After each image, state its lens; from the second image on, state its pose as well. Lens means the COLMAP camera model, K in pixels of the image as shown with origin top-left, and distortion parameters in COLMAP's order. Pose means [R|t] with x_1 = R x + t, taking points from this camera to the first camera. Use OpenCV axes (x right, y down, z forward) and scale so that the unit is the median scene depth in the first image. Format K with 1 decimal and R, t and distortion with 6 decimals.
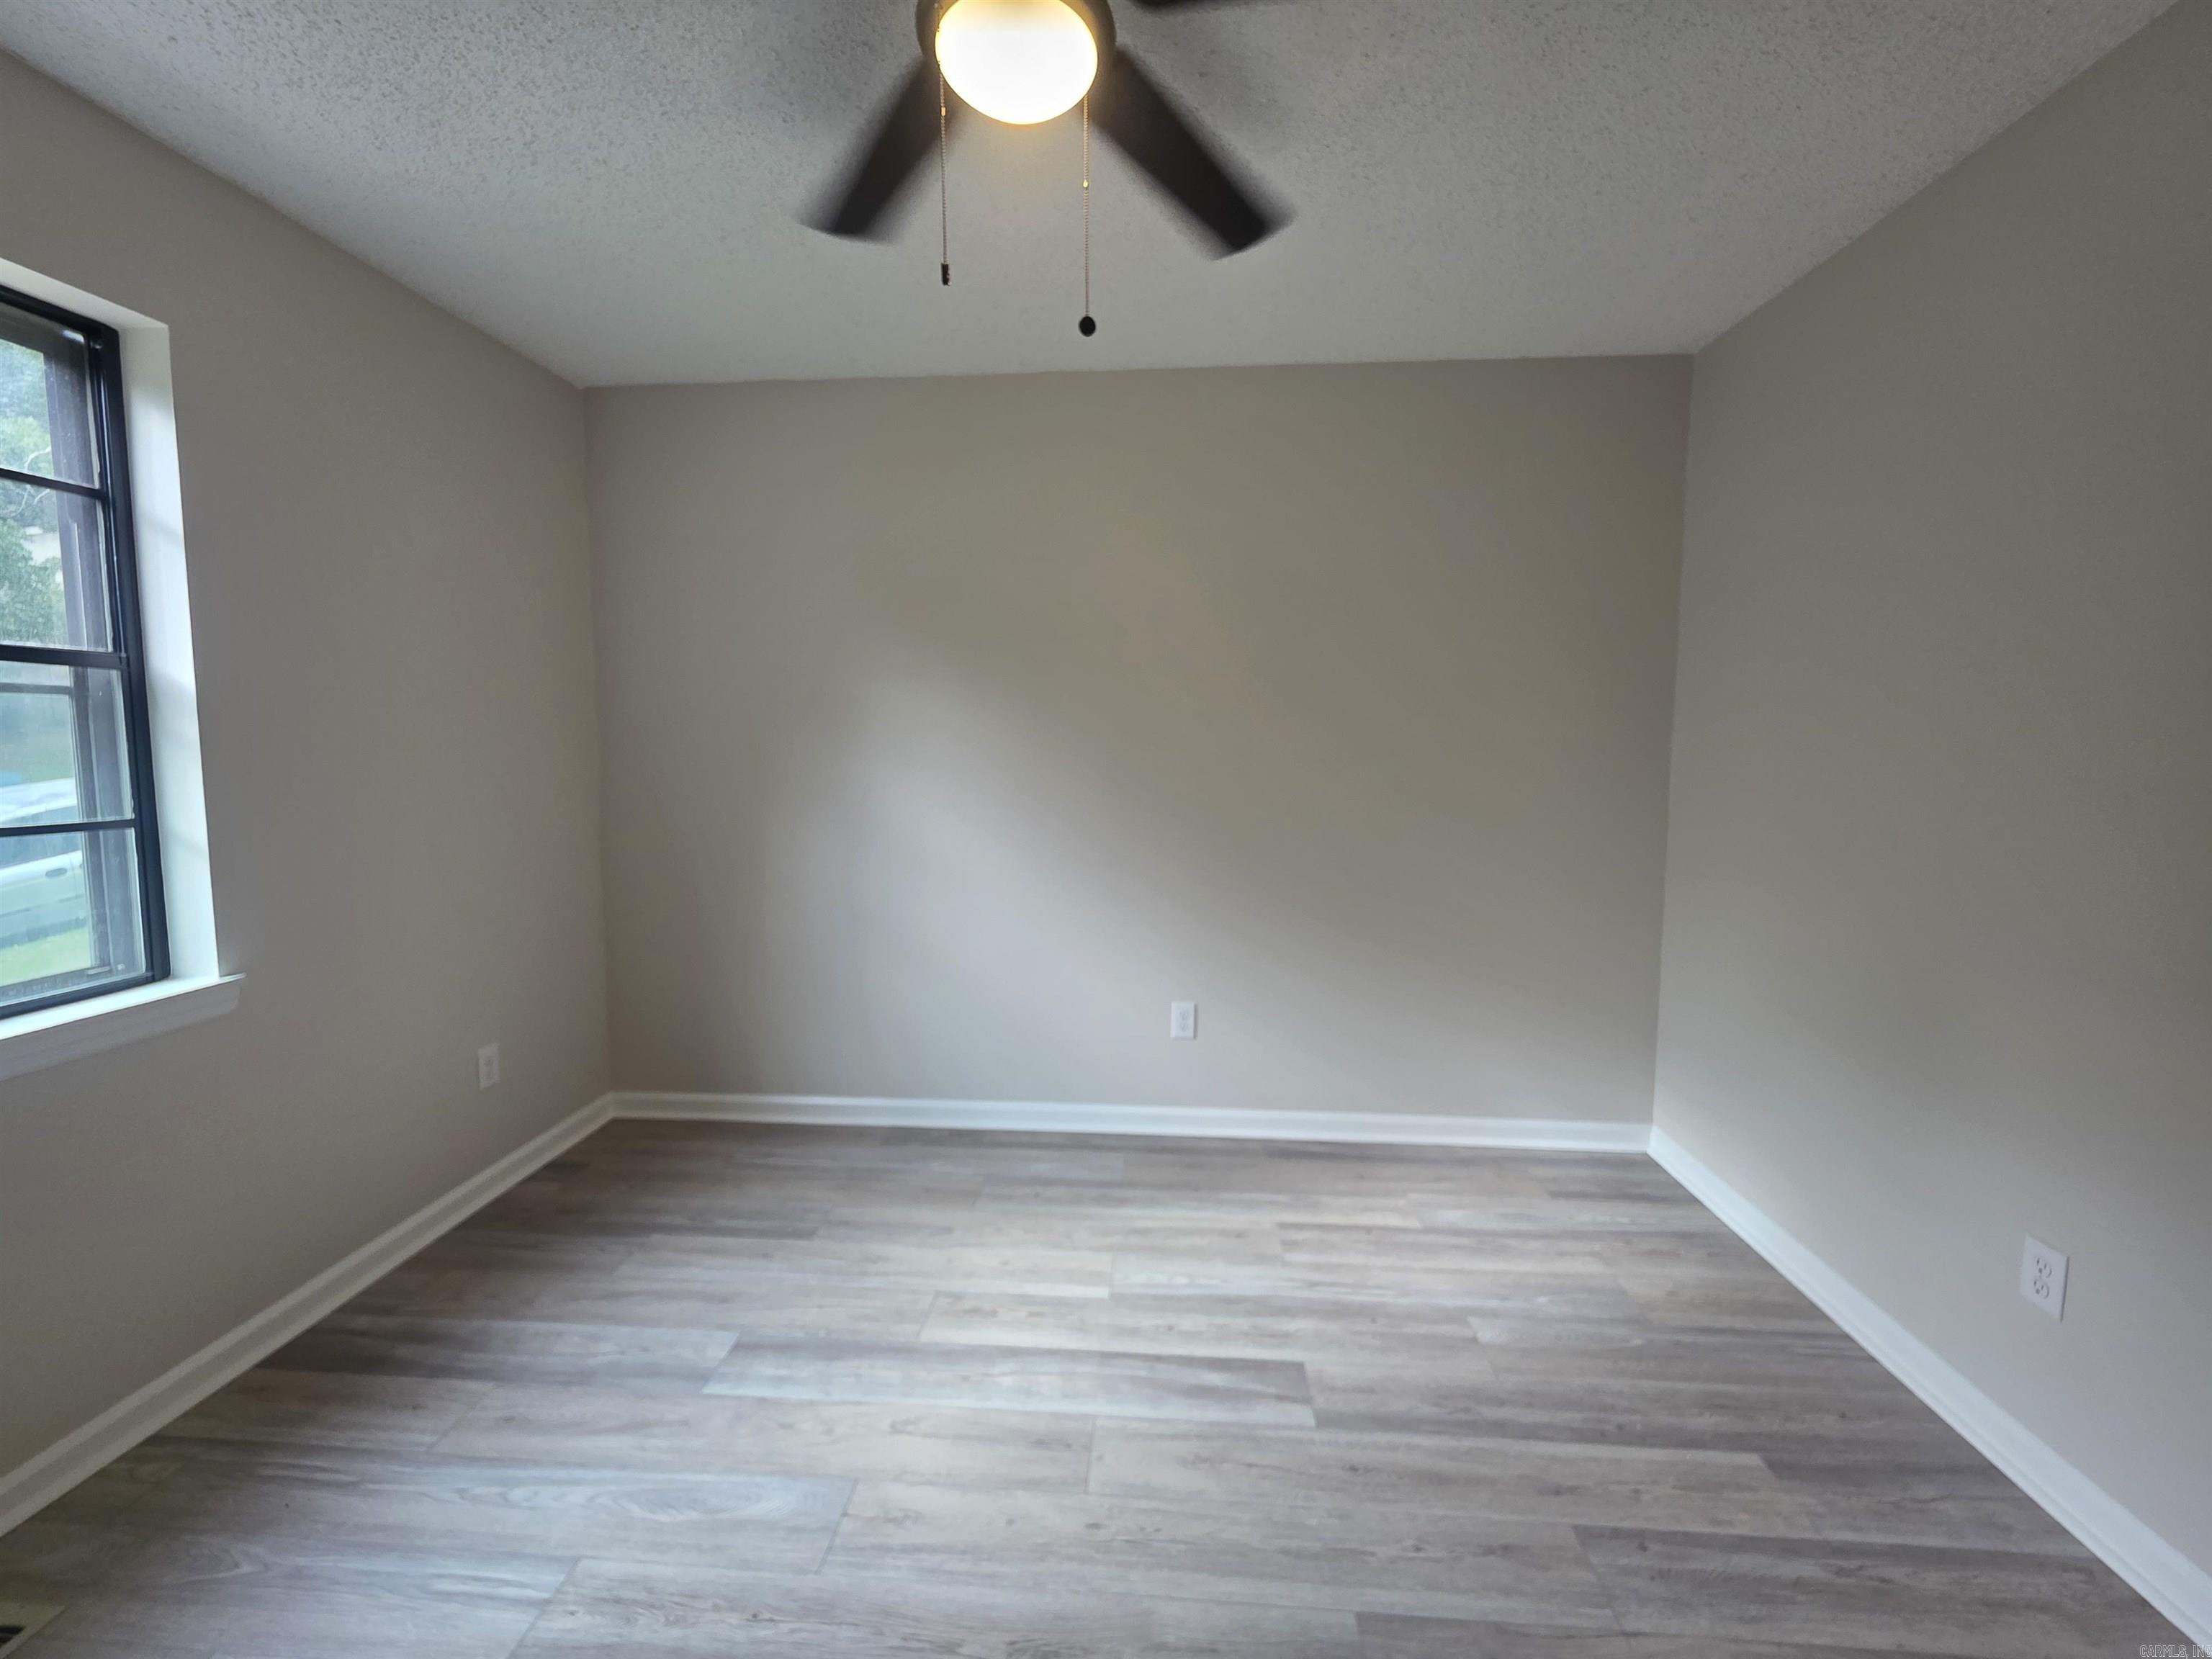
lens RADIAL K [[906.1, 0, 1105.8], [0, 906.1, 821.8], [0, 0, 1]] dist [0.003690, -0.001519]
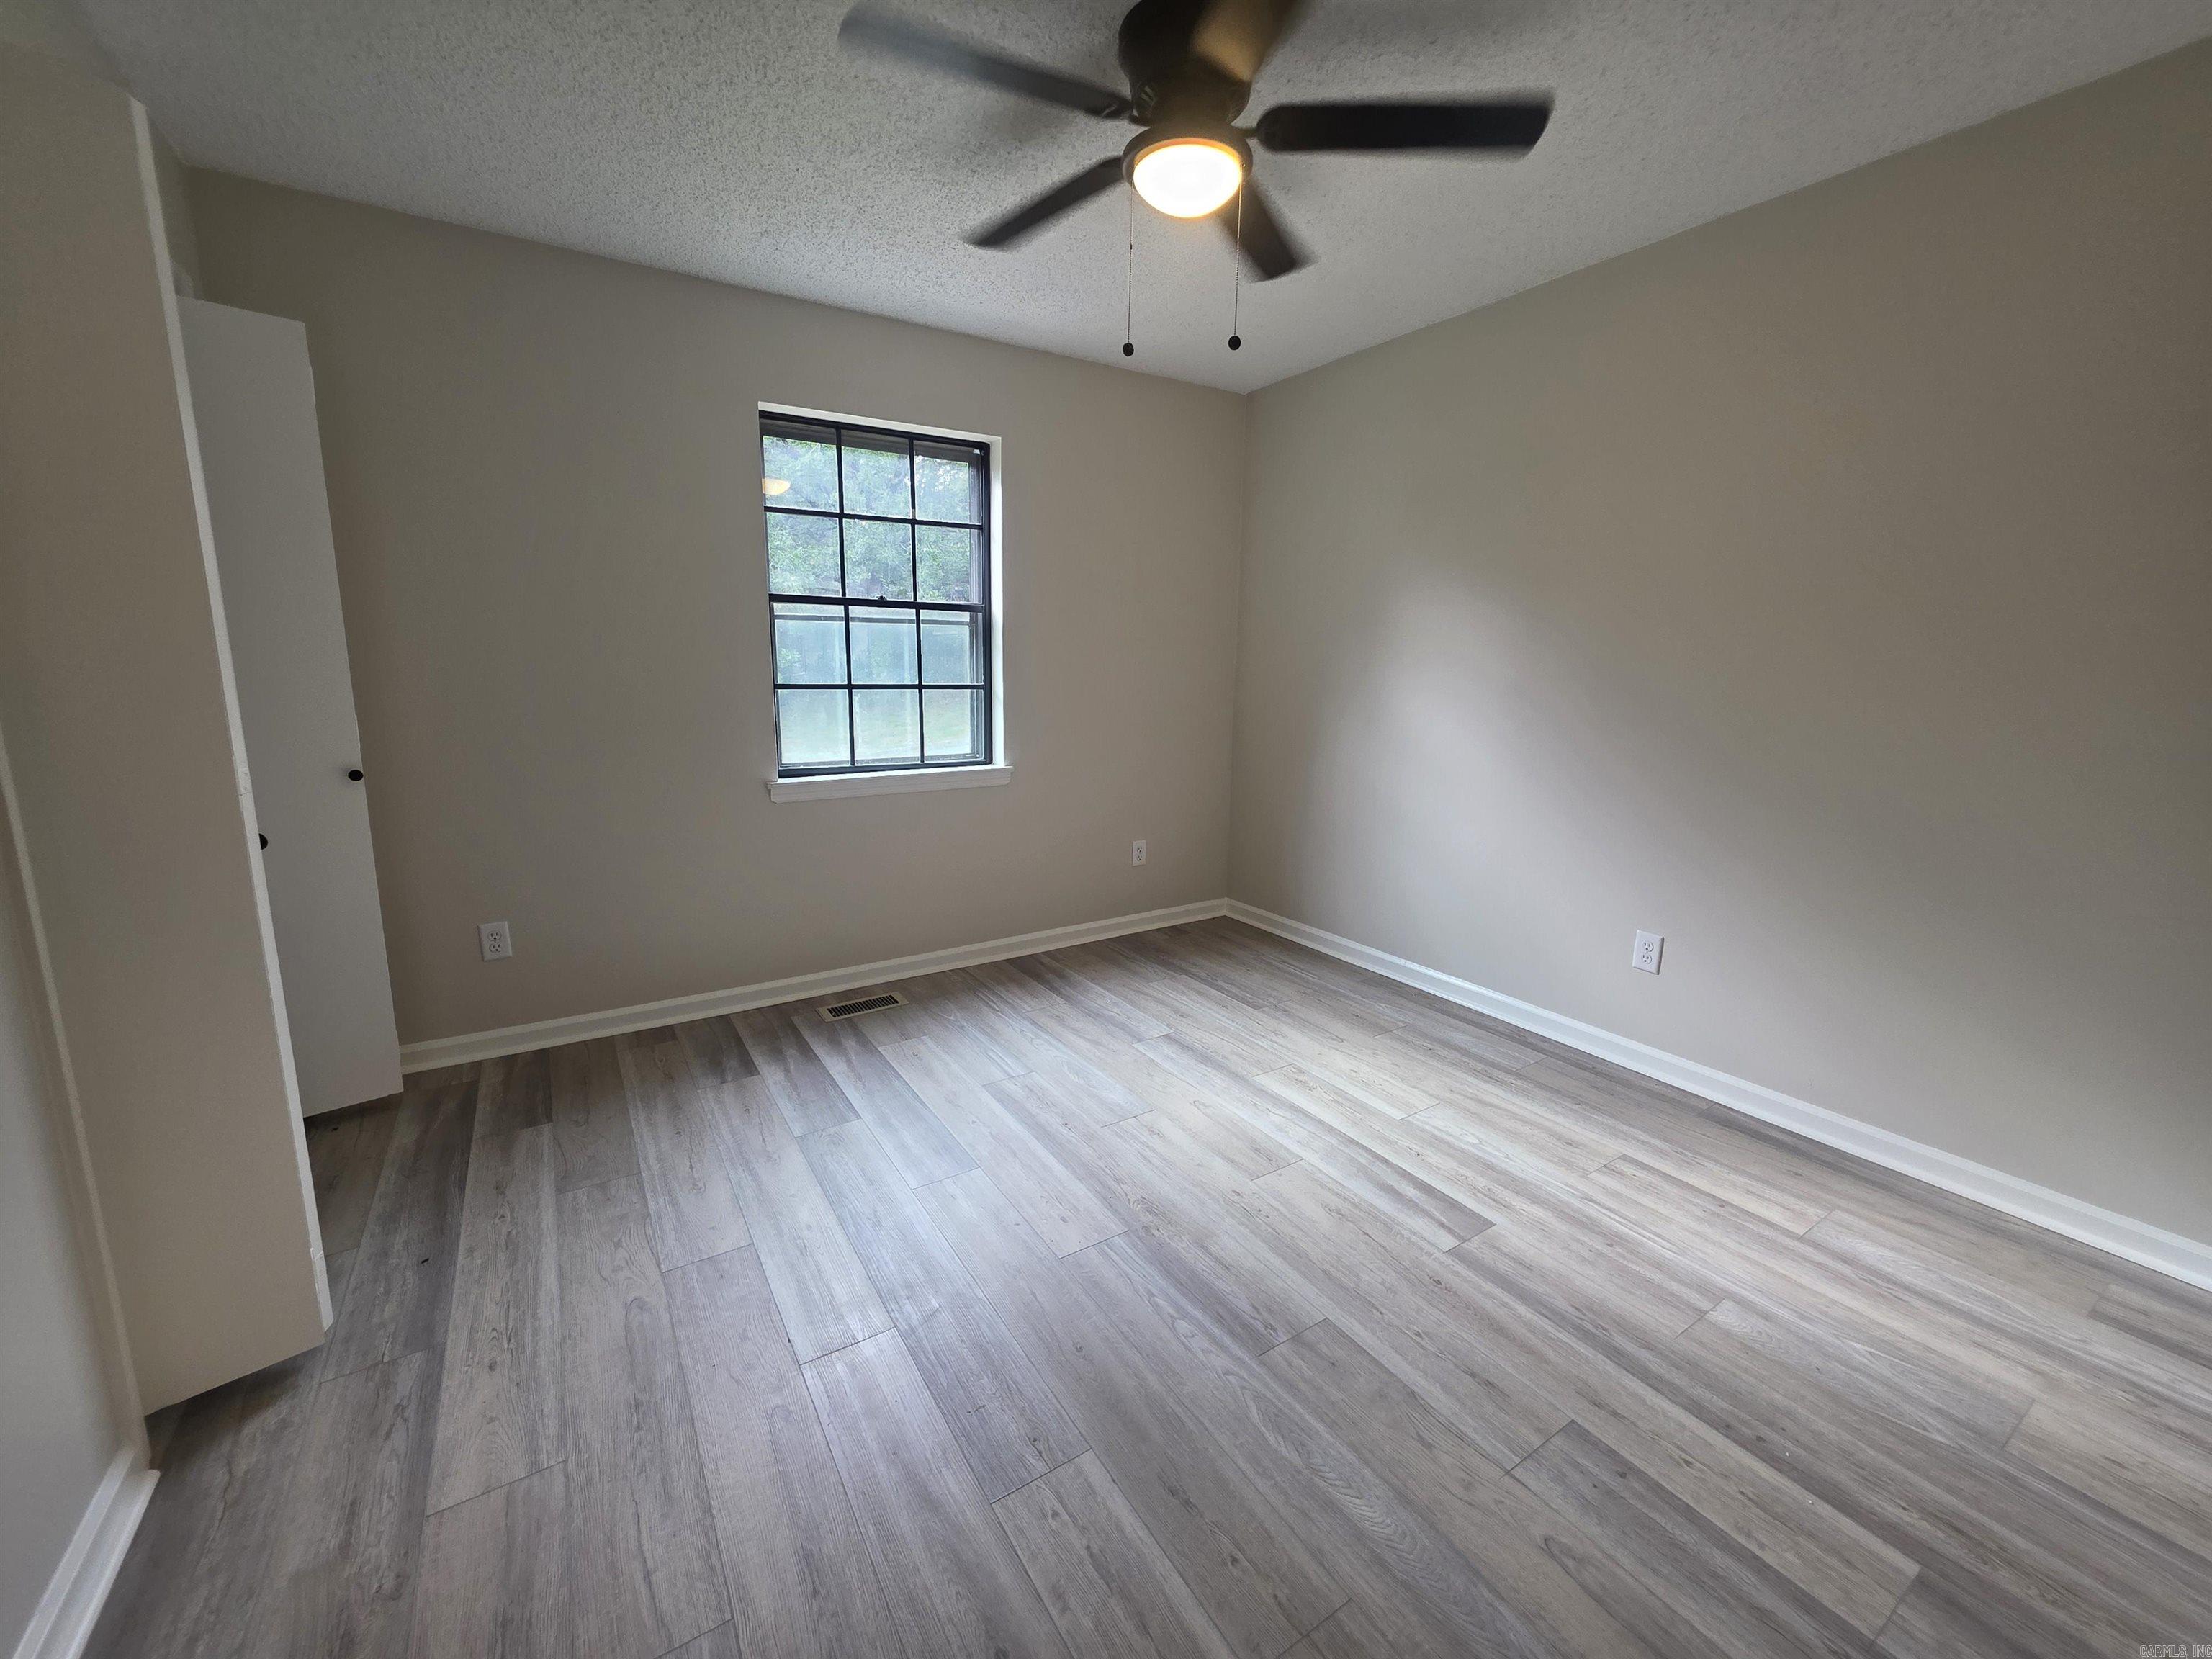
lens RADIAL K [[906.1, 0, 1112.0], [0, 906.1, 832.7], [0, 0, 1]] dist [0.003690, -0.001519]
pose [[0.588750, 0.156613, -0.792998, 0.694733], [-0.083024, 0.987578, 0.133402, 0.025081], [0.804040, -0.012702, 0.594440, -0.008187]]
